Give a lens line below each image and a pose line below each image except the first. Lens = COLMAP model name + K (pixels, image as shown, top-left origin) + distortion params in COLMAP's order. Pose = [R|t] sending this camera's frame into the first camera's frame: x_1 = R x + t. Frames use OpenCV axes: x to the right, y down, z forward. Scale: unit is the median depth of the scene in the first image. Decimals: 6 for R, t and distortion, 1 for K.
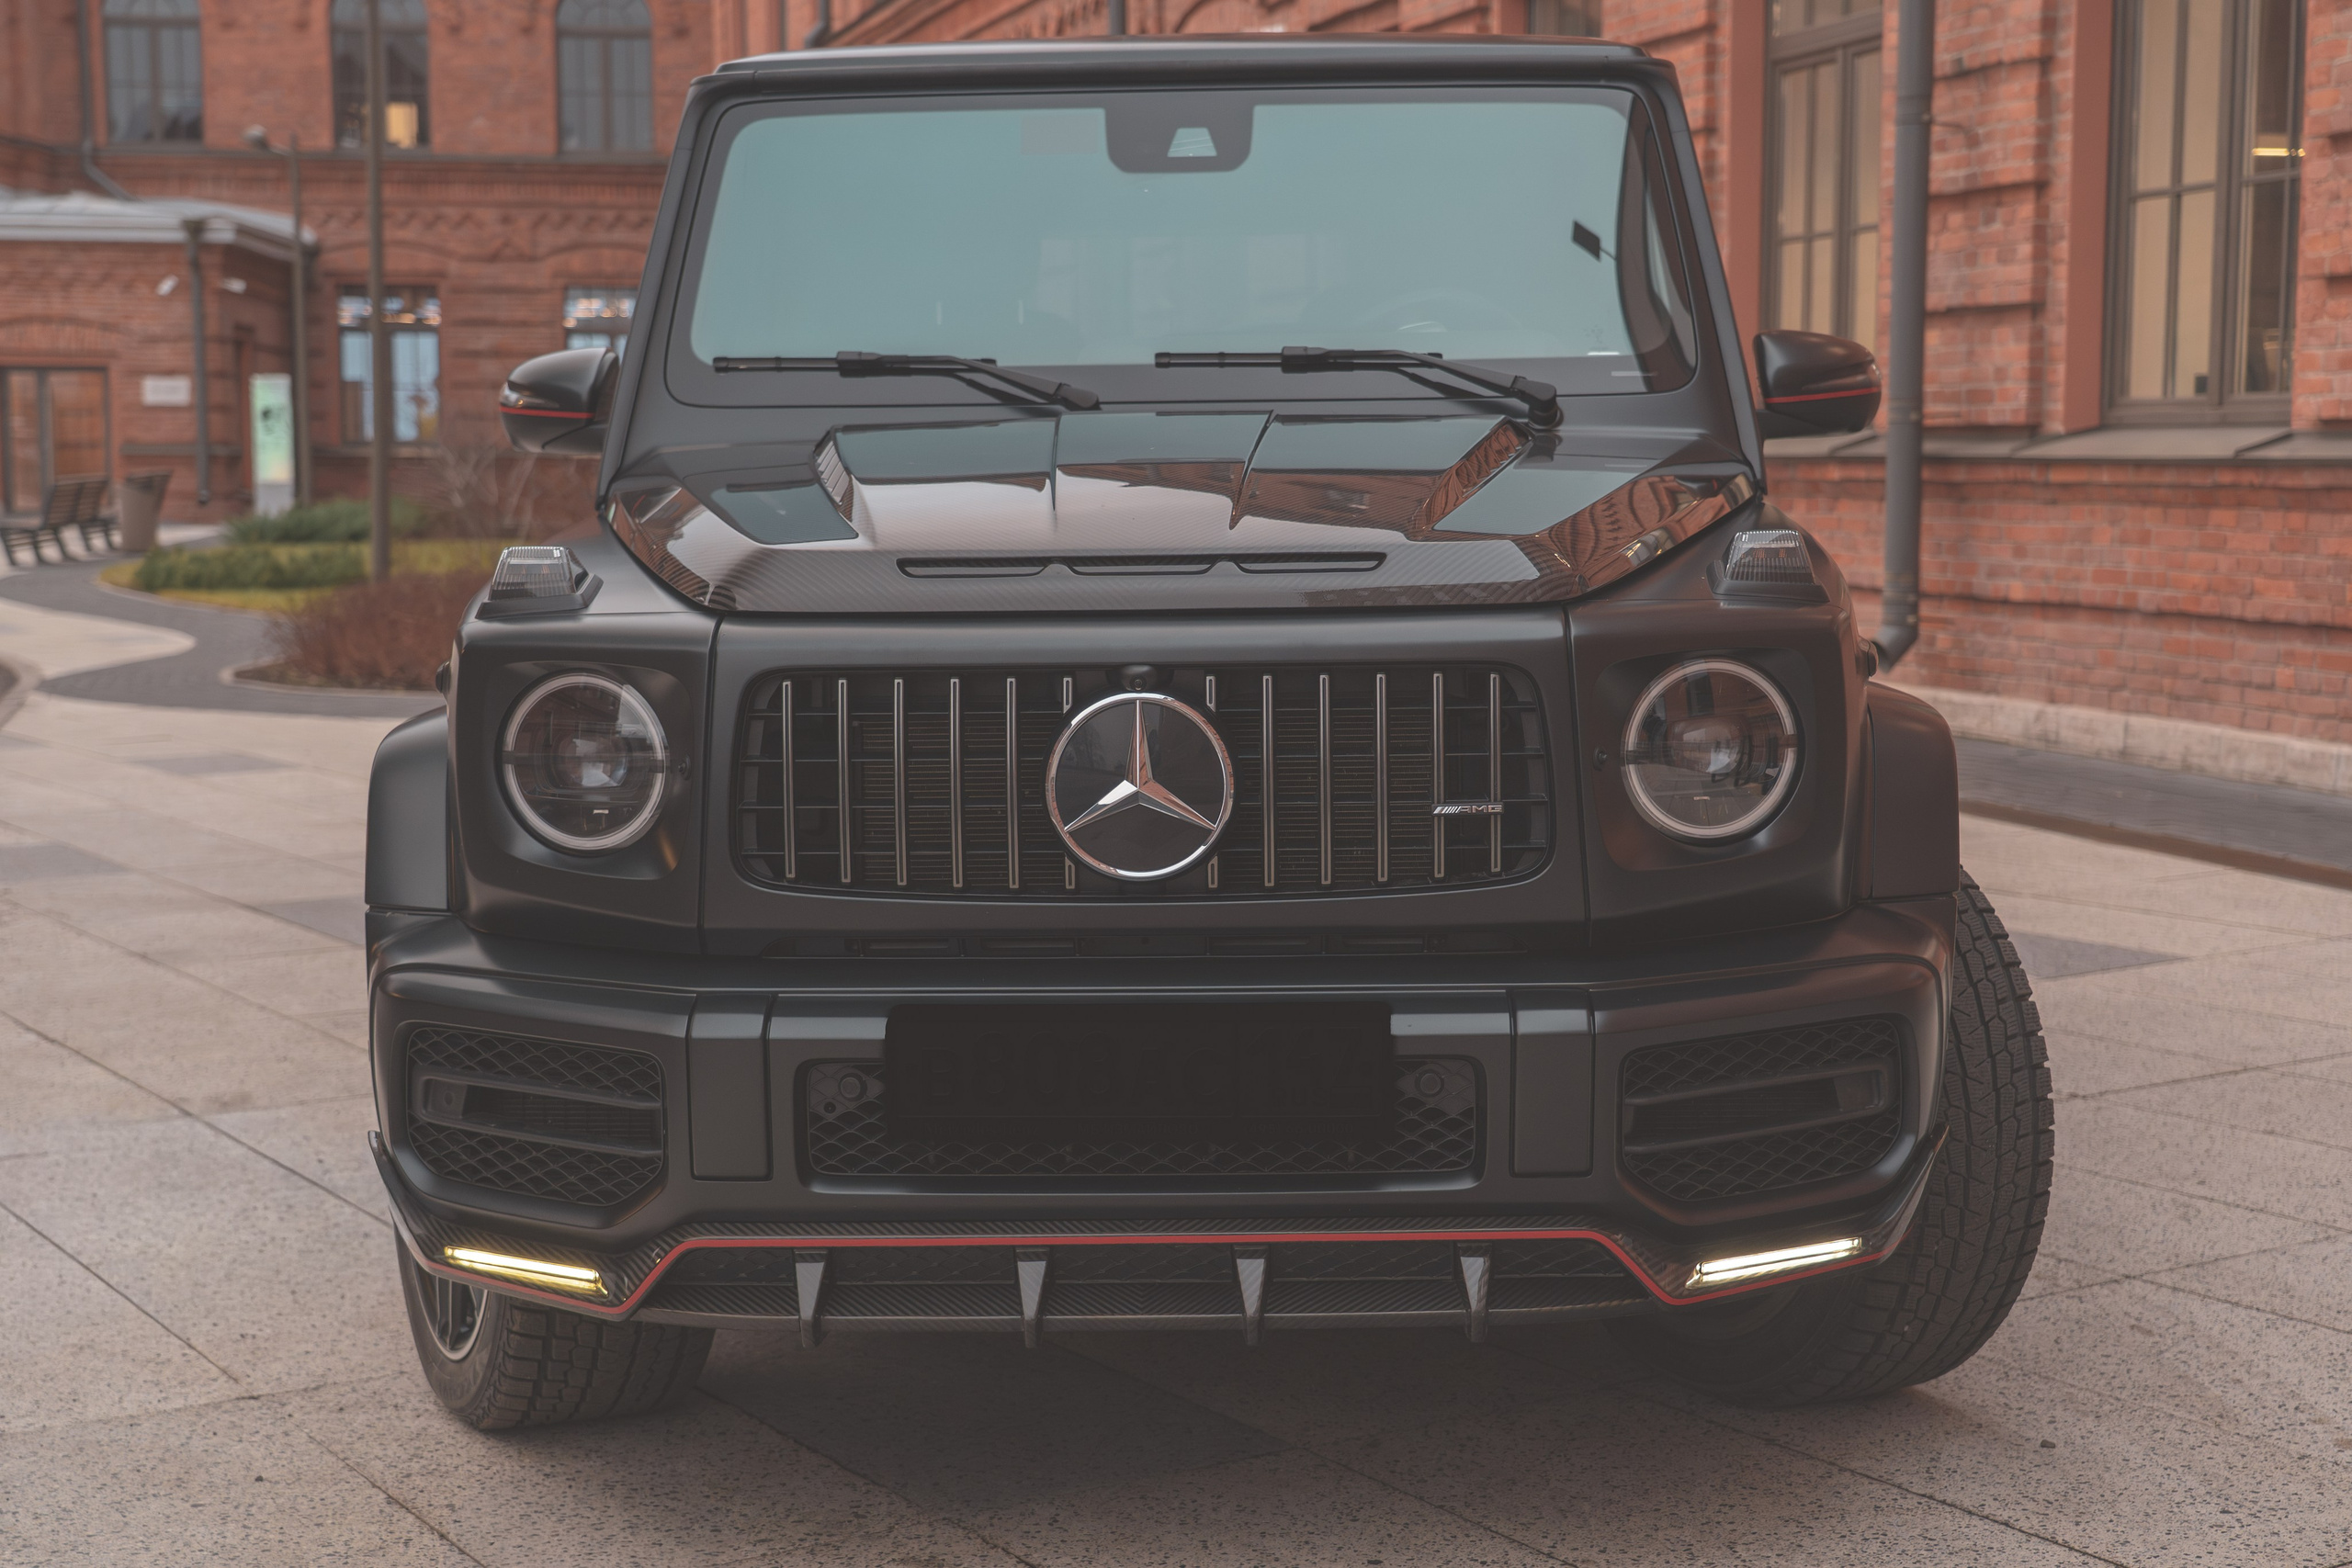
lens RADIAL K [[3084.5, 0, 1171.0], [0, 3084.5, 787.0], [0, 0, 1]] dist [0.031057, 0.000000]
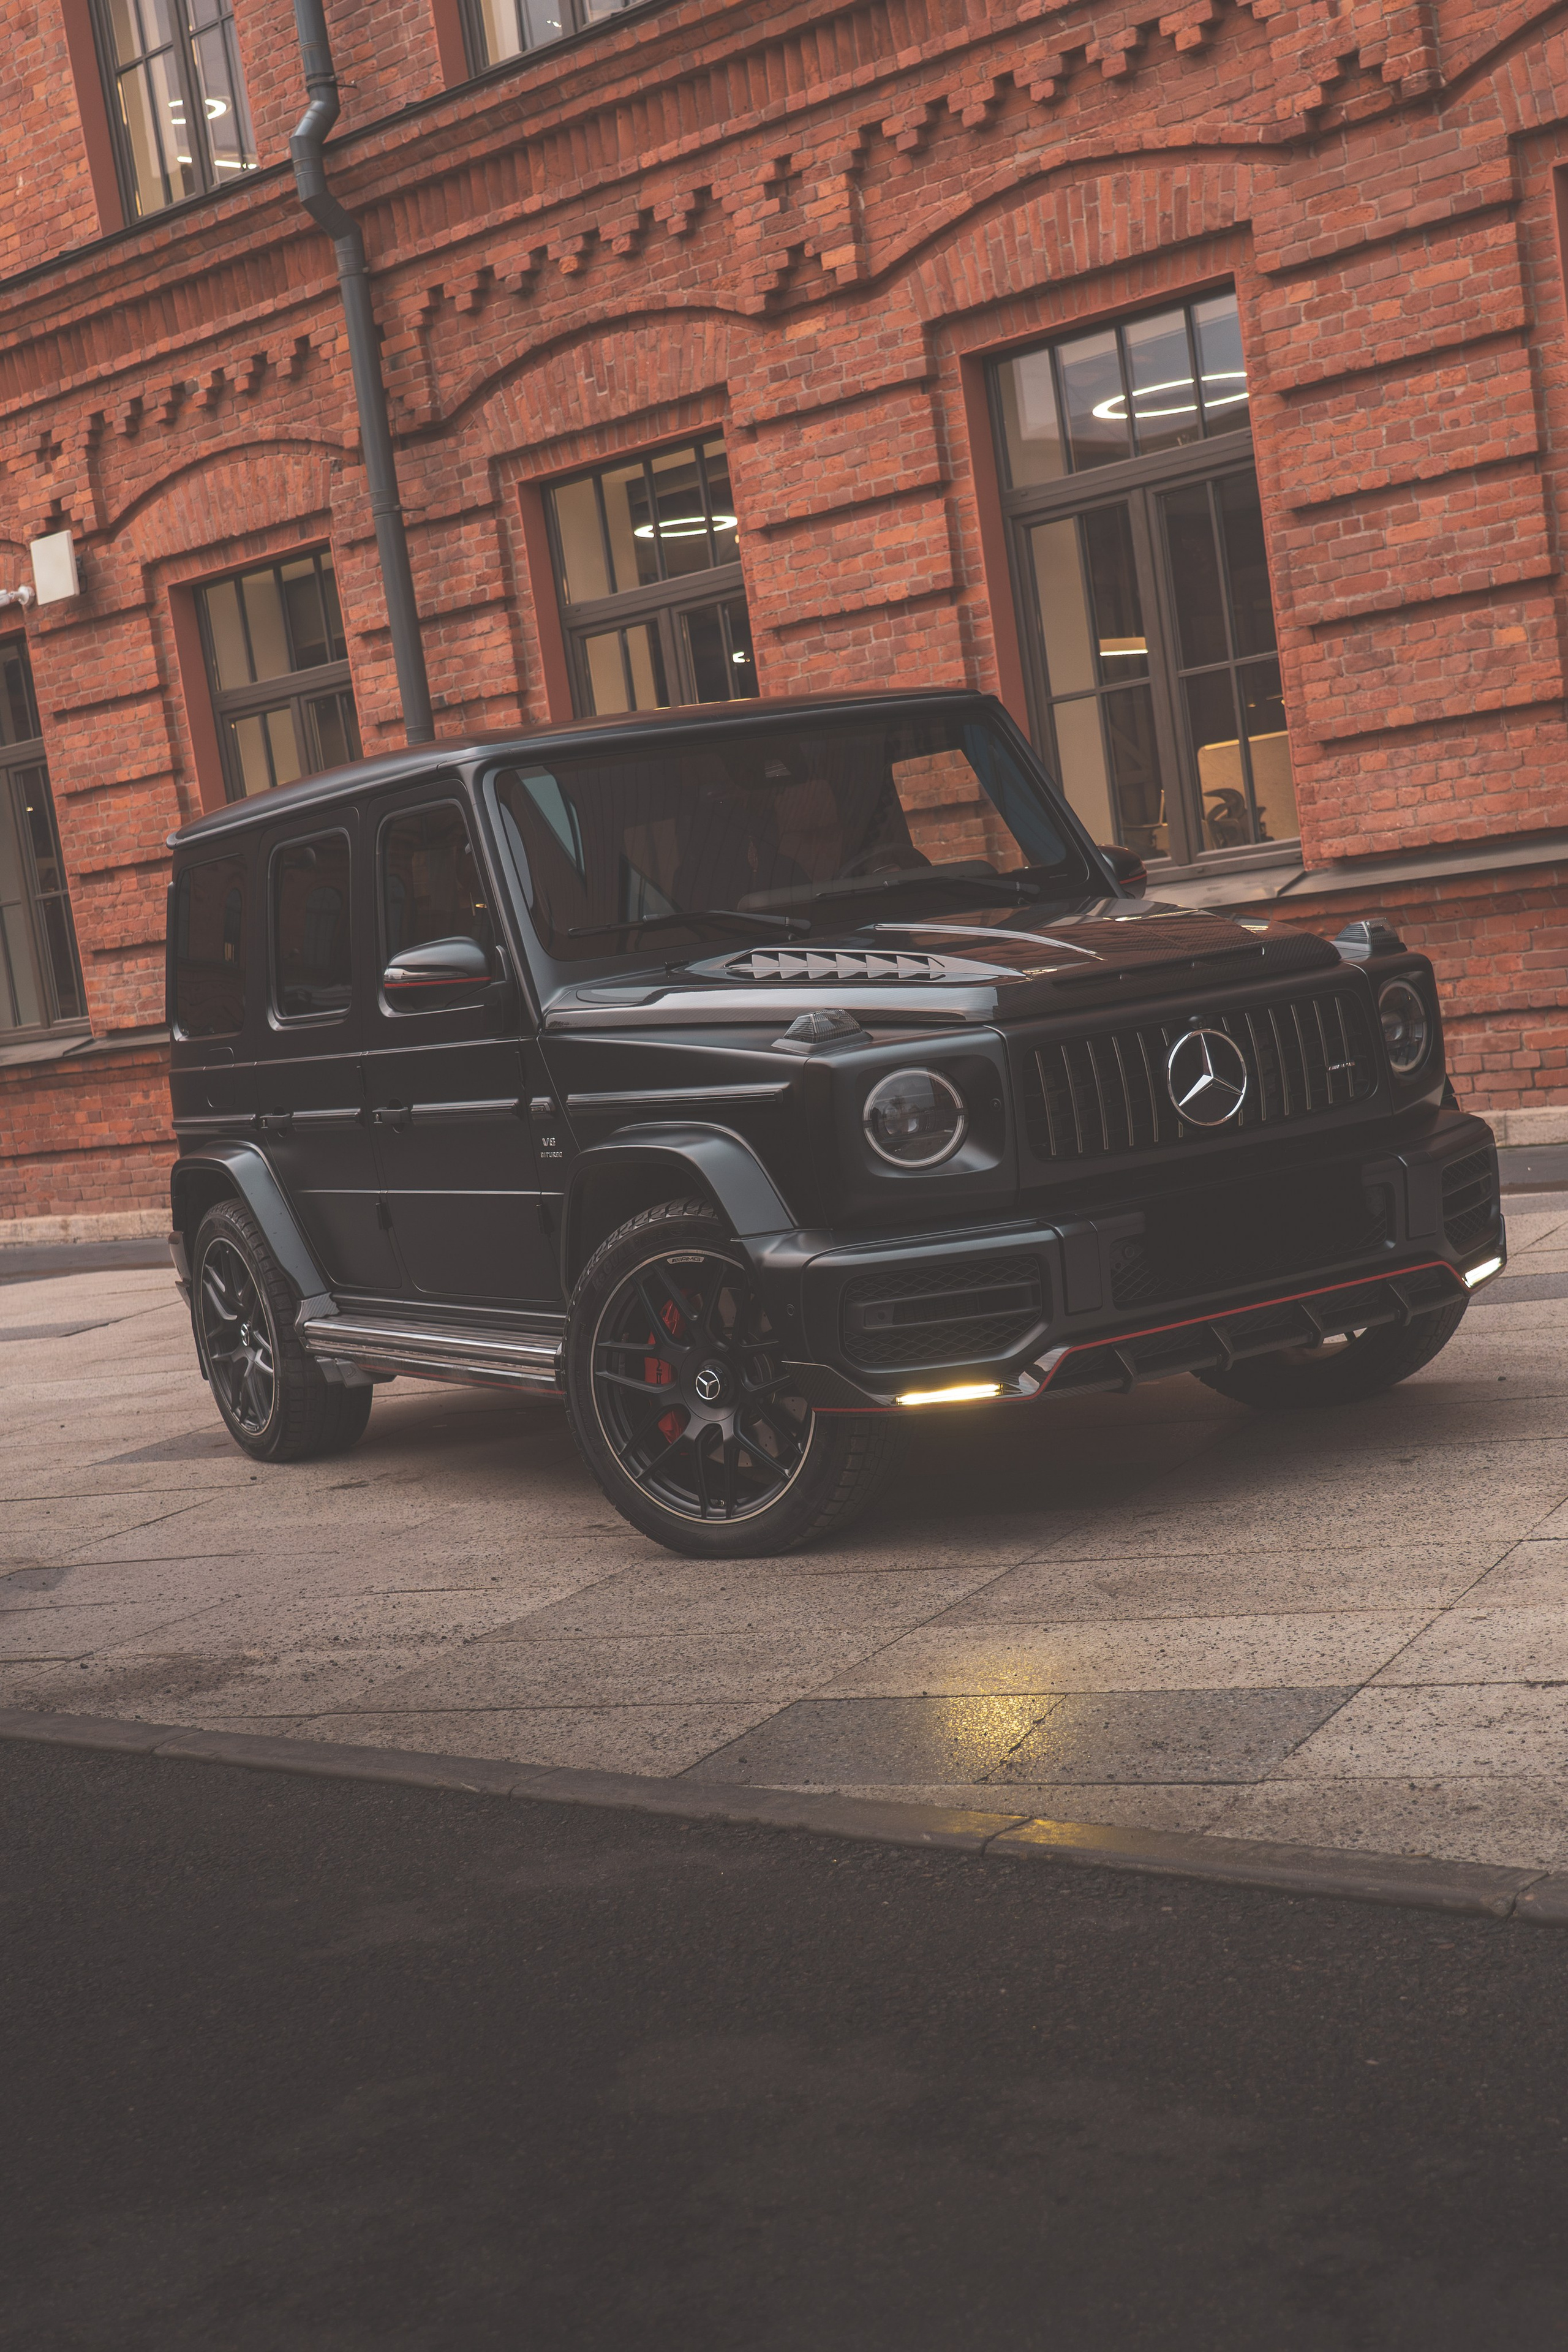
lens RADIAL K [[2858.5, 0, 767.1], [0, 2858.5, 1269.9], [0, 0, 1]] dist [-0.039311, 0.000000]
pose [[0.863575, -0.167572, 0.475561, -0.776541], [0.184183, 0.982820, 0.011855, 0.031923], [-0.469378, 0.077352, 0.879603, -0.295759]]
